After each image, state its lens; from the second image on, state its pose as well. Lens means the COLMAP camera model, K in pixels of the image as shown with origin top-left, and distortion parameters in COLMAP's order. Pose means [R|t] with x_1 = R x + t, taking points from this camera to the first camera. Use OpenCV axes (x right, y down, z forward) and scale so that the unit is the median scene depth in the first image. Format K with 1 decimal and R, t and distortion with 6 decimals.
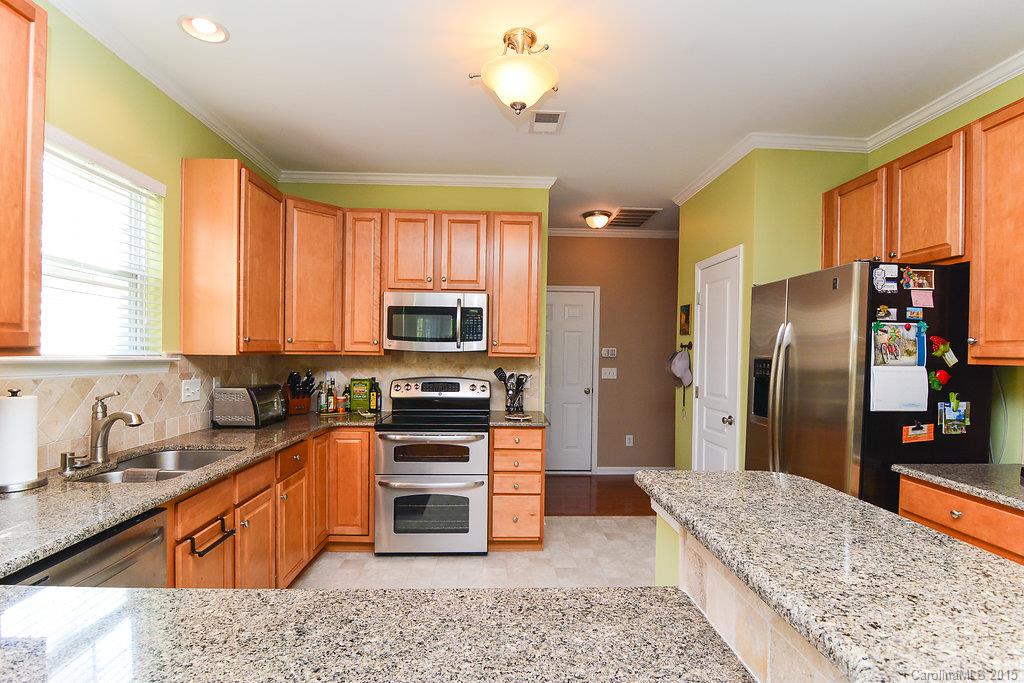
lens RADIAL K [[497.7, 0, 514.8], [0, 497.7, 347.0], [0, 0, 1]] dist [0.001240, -0.013341]
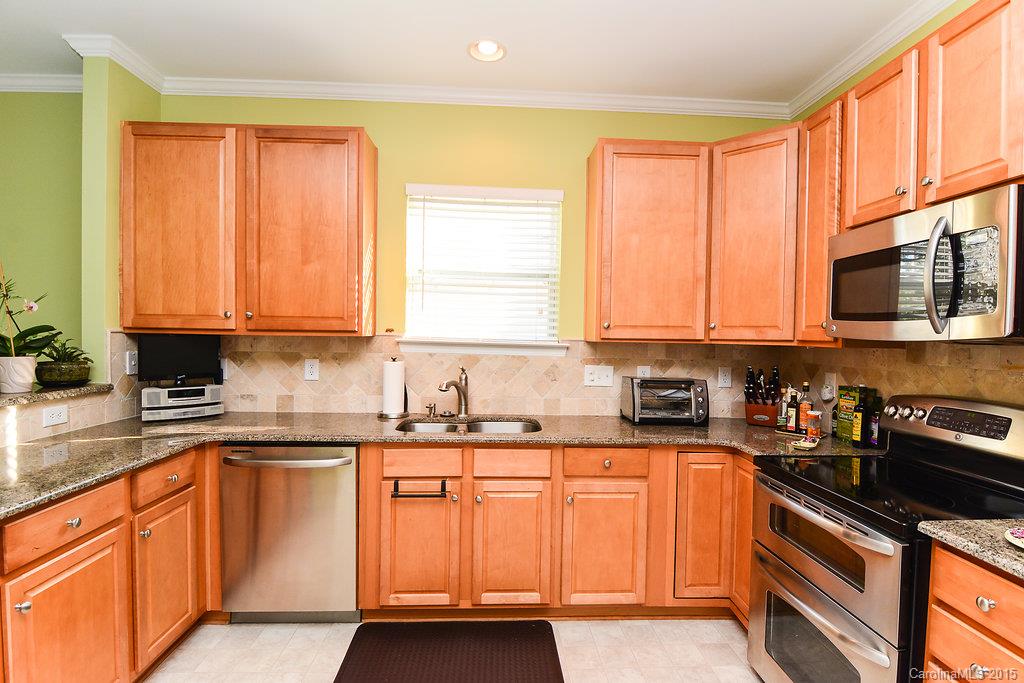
lens RADIAL K [[497.7, 0, 514.8], [0, 497.7, 347.0], [0, 0, 1]] dist [0.001240, -0.013341]
pose [[0.005899, 0.013403, -0.999893, 0.339425], [-0.007559, 0.999882, 0.013358, 0.012298], [0.999954, 0.007479, 0.006000, 0.698690]]
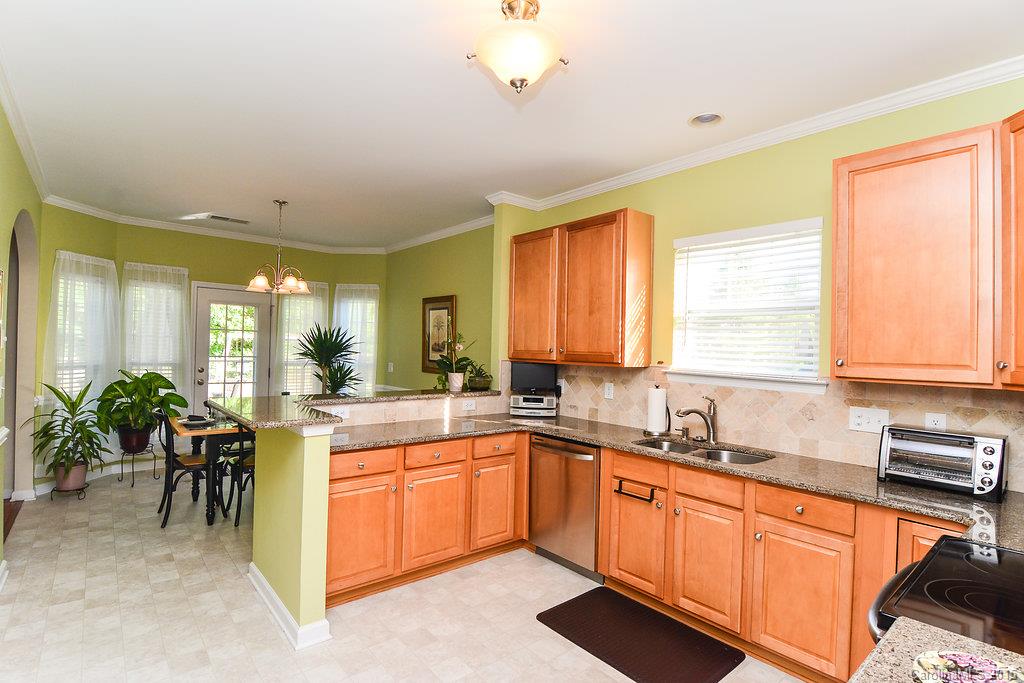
lens RADIAL K [[497.7, 0, 514.8], [0, 497.7, 347.0], [0, 0, 1]] dist [0.001240, -0.013341]
pose [[-0.788248, -0.036317, -0.614285, 0.354056], [-0.030872, 0.999334, -0.019466, -0.006488], [0.614582, 0.003620, -0.788844, 1.124987]]
